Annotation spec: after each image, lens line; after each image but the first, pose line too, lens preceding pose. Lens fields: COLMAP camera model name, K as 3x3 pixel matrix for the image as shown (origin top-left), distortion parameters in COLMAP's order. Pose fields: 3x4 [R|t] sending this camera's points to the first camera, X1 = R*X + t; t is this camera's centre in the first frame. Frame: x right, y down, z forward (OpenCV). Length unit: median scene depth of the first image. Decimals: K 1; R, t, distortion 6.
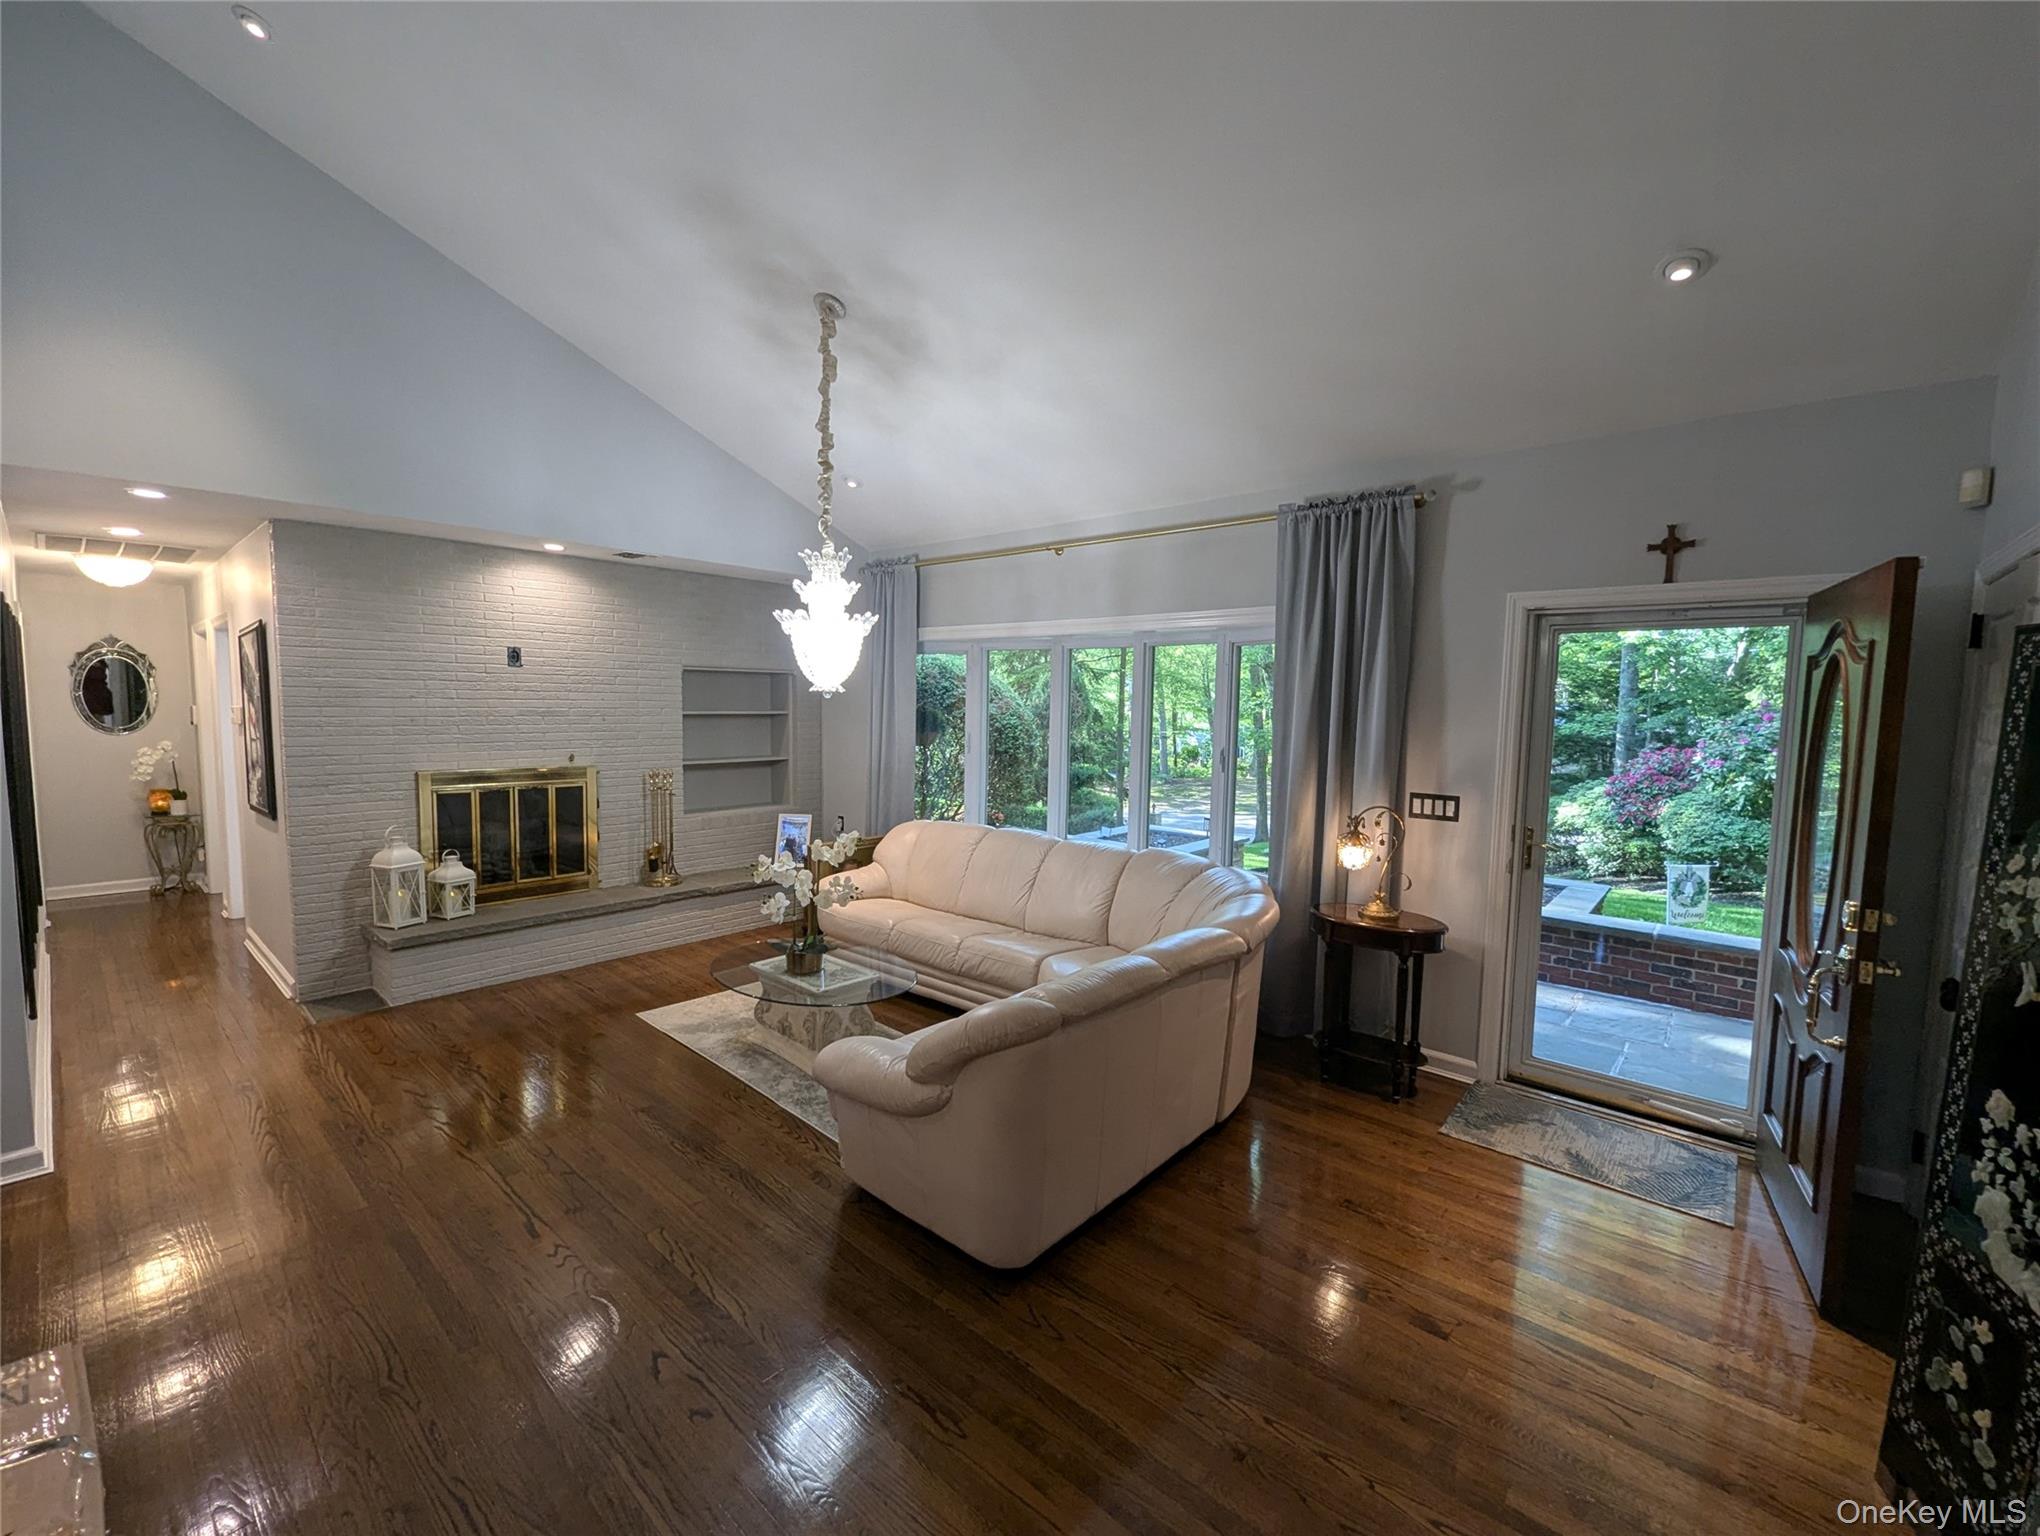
lens RADIAL K [[853.7, 0, 1020.5], [0, 853.7, 773.7], [0, 0, 1]] dist [0.000735, -0.001834]
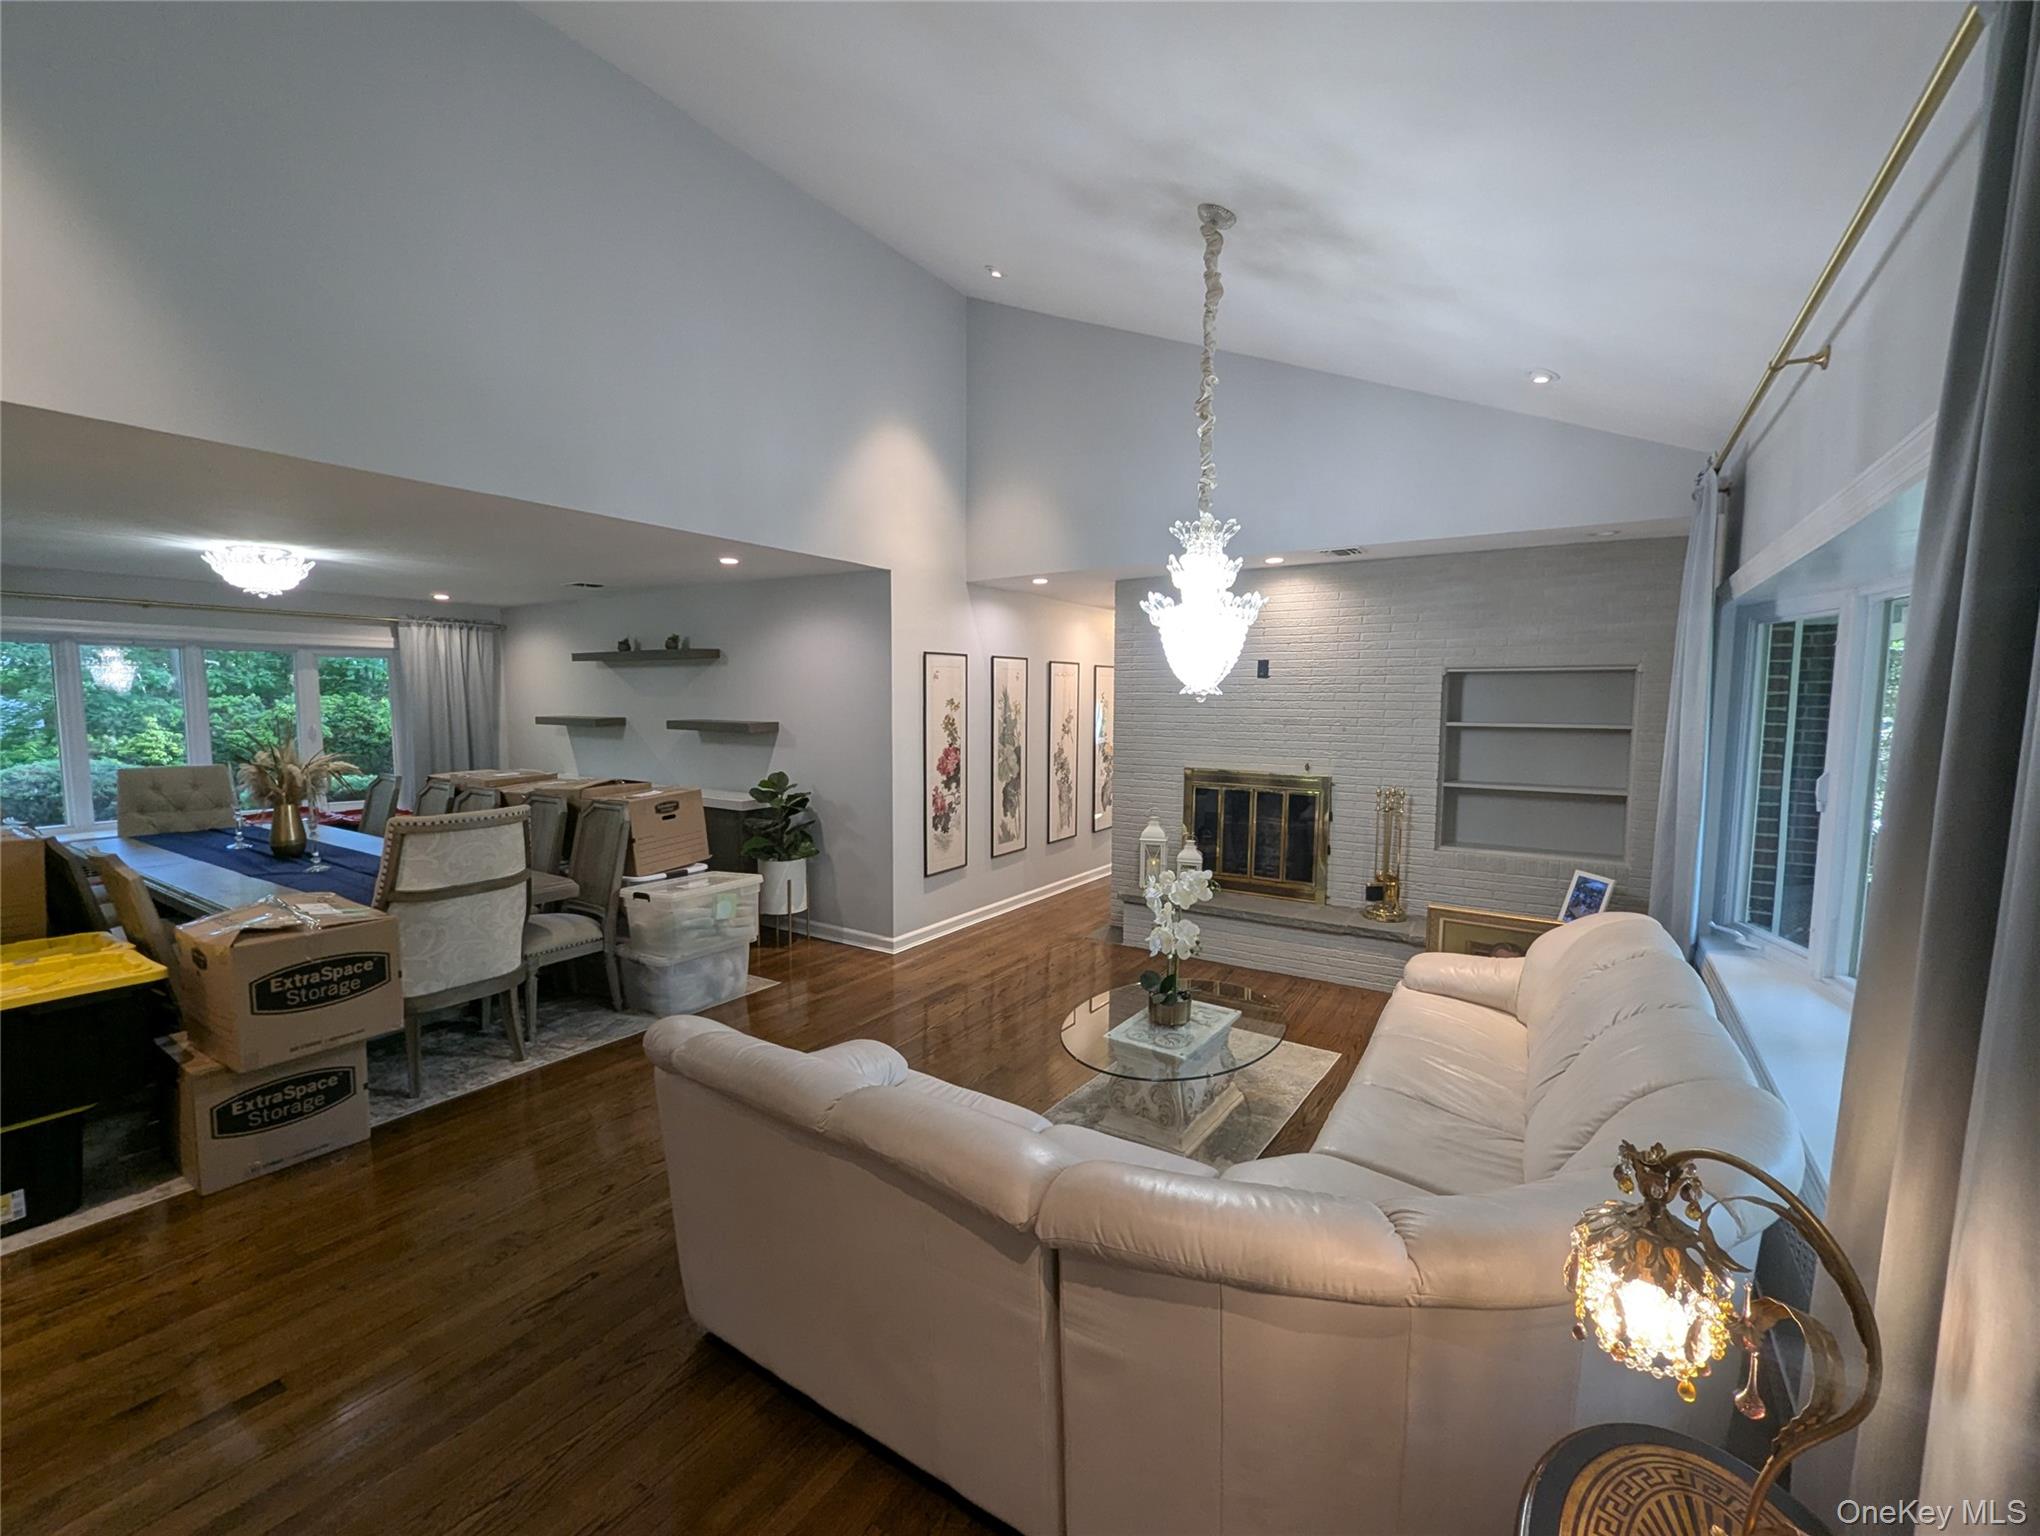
lens RADIAL K [[853.7, 0, 1027.3], [0, 853.7, 771.6], [0, 0, 1]] dist [0.000735, -0.001834]
pose [[0.148290, 0.067360, -0.986647, 0.590546], [-0.089140, 0.994527, 0.054501, -0.054924], [0.984918, 0.079868, 0.153482, 0.750127]]
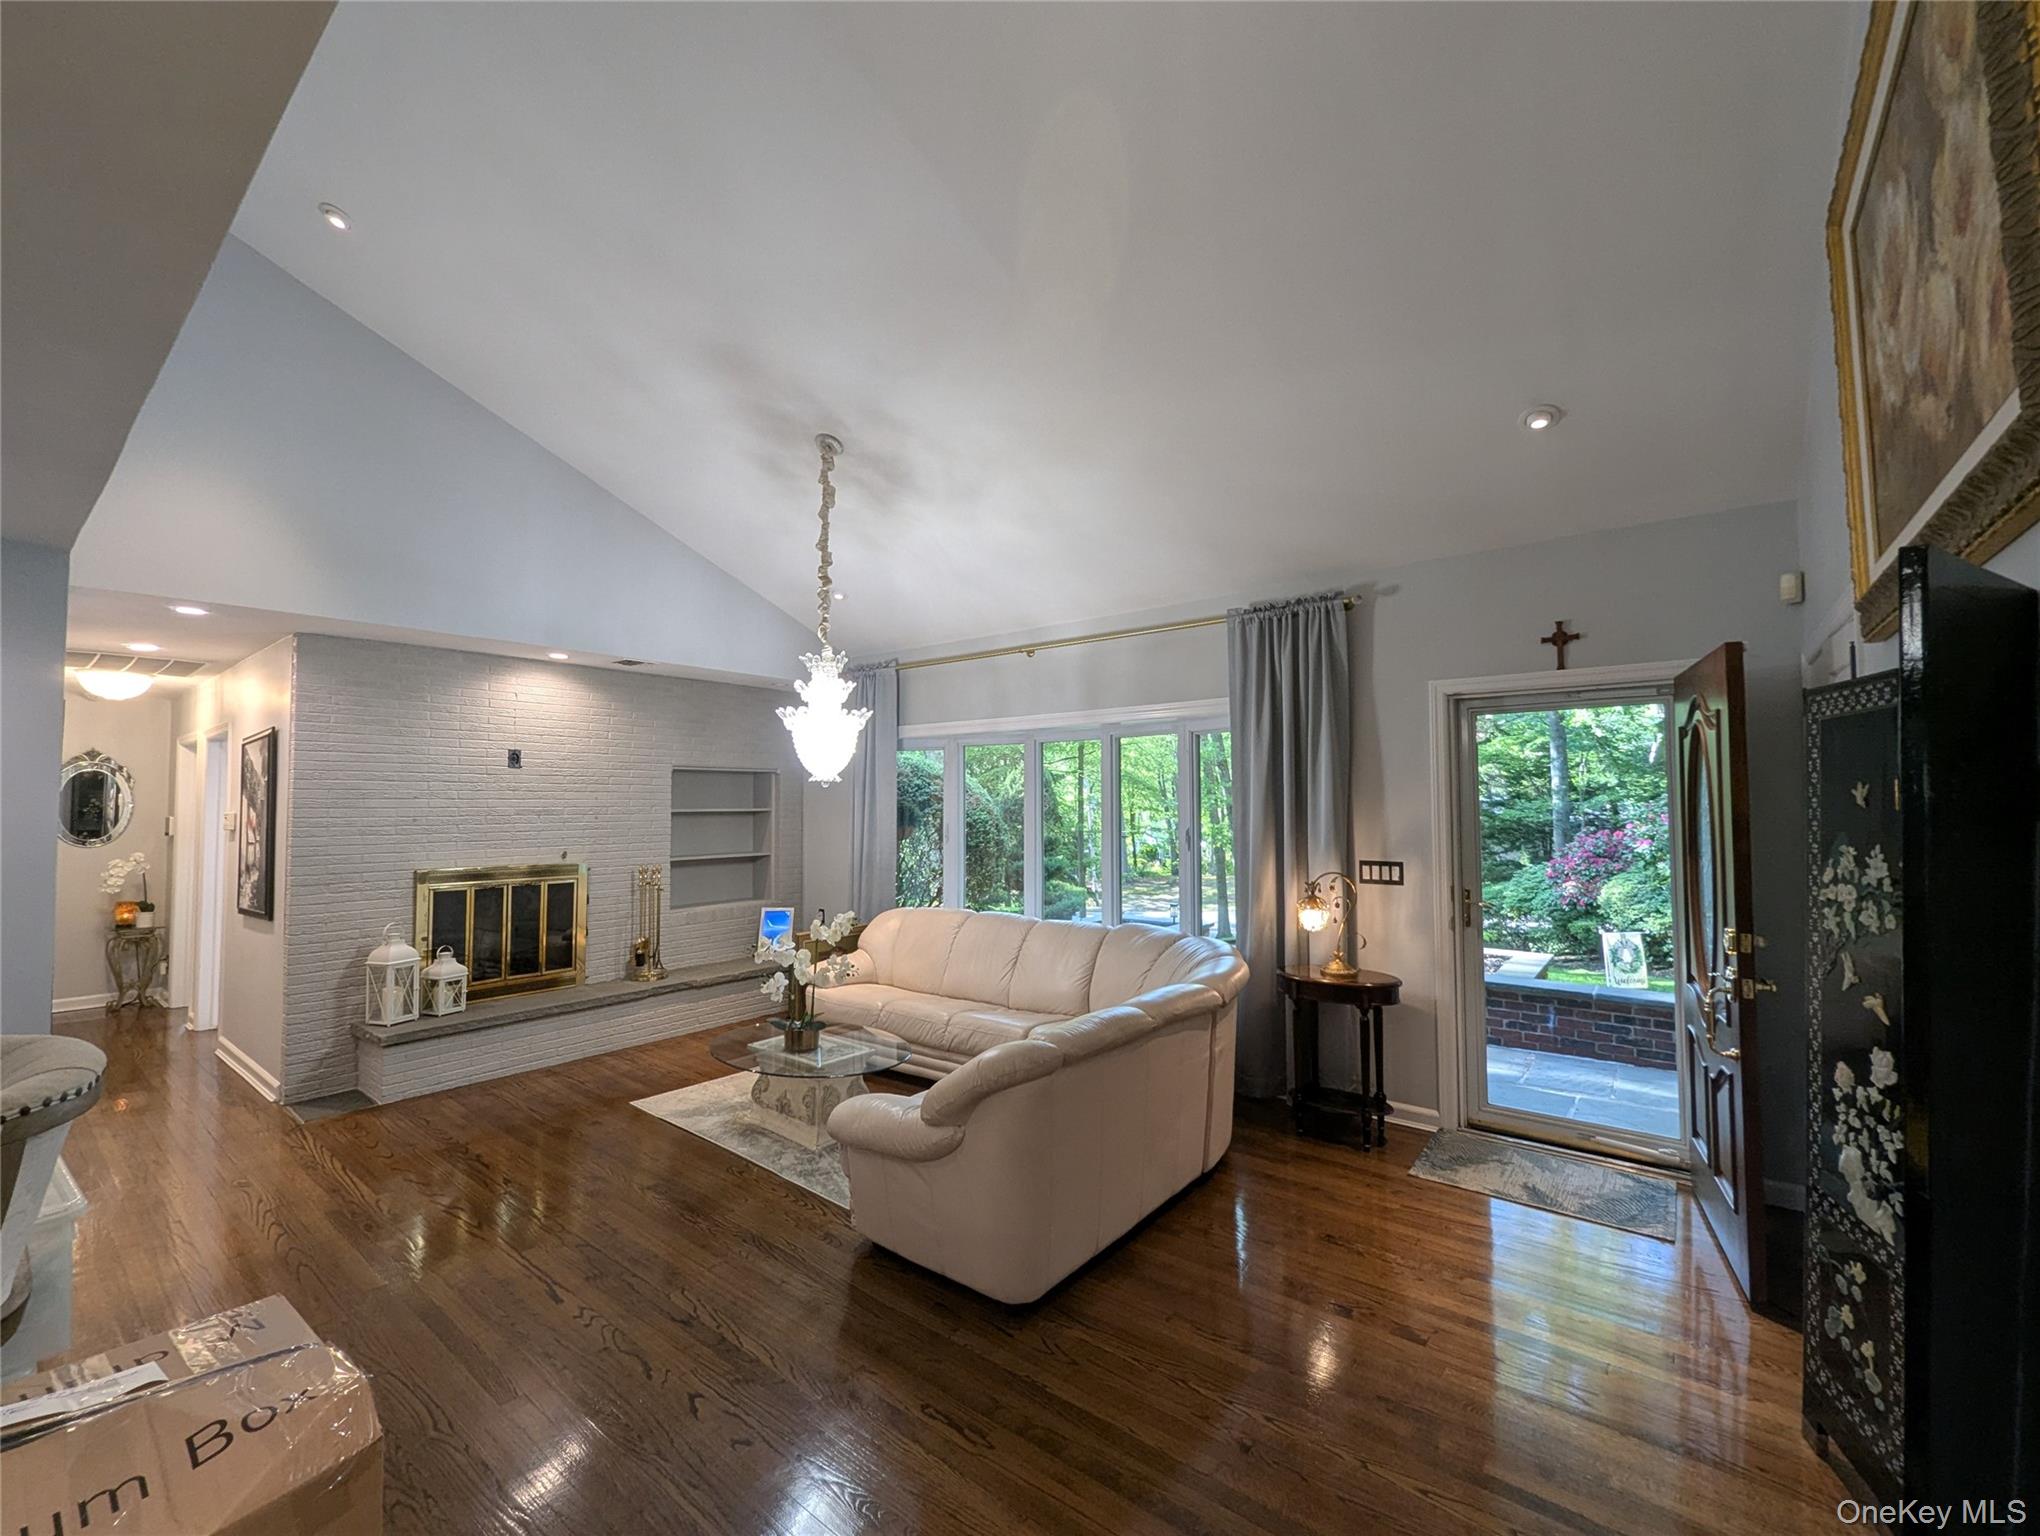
lens RADIAL K [[853.7, 0, 1020.2], [0, 853.7, 773.2], [0, 0, 1]] dist [0.000735, -0.001834]
pose [[0.998582, -0.020389, 0.049173, -0.033920], [0.026255, 0.992212, -0.121762, 0.033300], [-0.046308, 0.122880, 0.991341, -0.089350]]
